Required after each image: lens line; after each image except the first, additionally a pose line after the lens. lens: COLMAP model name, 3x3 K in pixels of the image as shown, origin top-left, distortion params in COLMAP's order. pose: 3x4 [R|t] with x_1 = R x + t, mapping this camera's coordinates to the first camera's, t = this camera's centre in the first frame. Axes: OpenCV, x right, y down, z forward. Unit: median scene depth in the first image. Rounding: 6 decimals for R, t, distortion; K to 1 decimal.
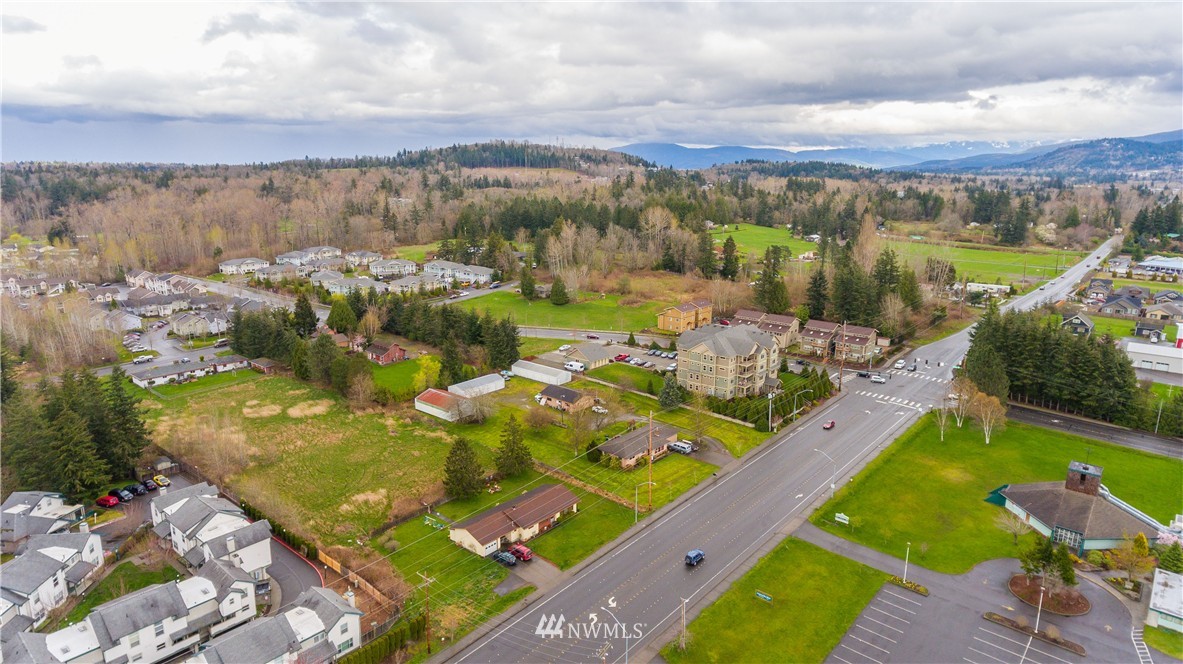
lens RADIAL K [[687.6, 0, 591.5], [0, 687.6, 332.0], [0, 0, 1]] dist [0.025483, 0.002790]
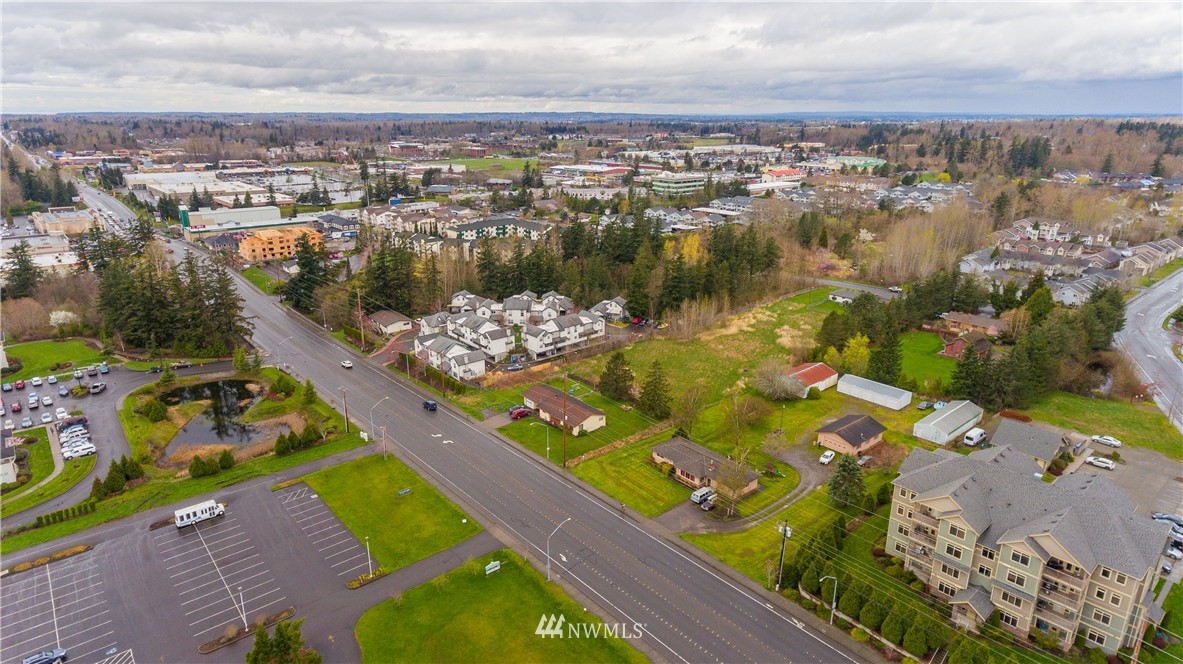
lens RADIAL K [[687.6, 0, 591.5], [0, 687.6, 332.0], [0, 0, 1]] dist [0.025483, 0.002790]
pose [[-0.154991, 0.292277, -0.943691, 0.718903], [-0.226997, 0.919139, 0.321955, -0.196140], [0.961483, 0.264115, -0.076113, 0.758513]]
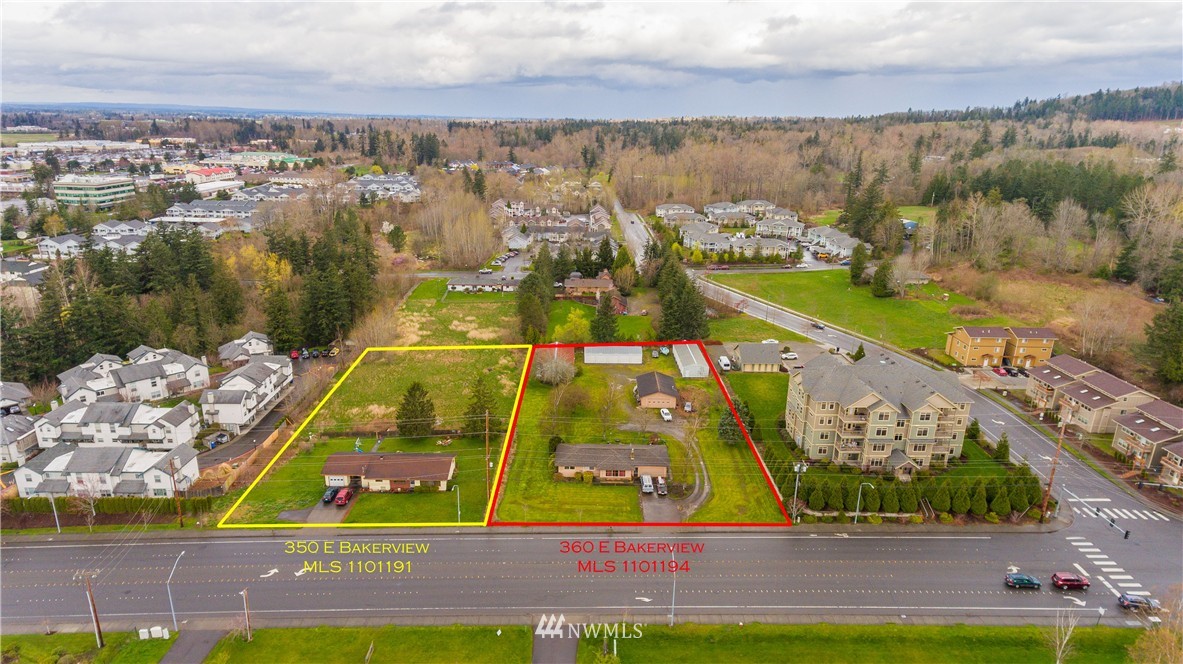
lens RADIAL K [[687.6, 0, 591.5], [0, 687.6, 332.0], [0, 0, 1]] dist [0.025483, 0.002790]
pose [[0.657852, 0.229786, -0.717238, 0.523386], [-0.184321, 0.972481, 0.142501, -0.085818], [0.730245, 0.038457, 0.682102, 0.351410]]
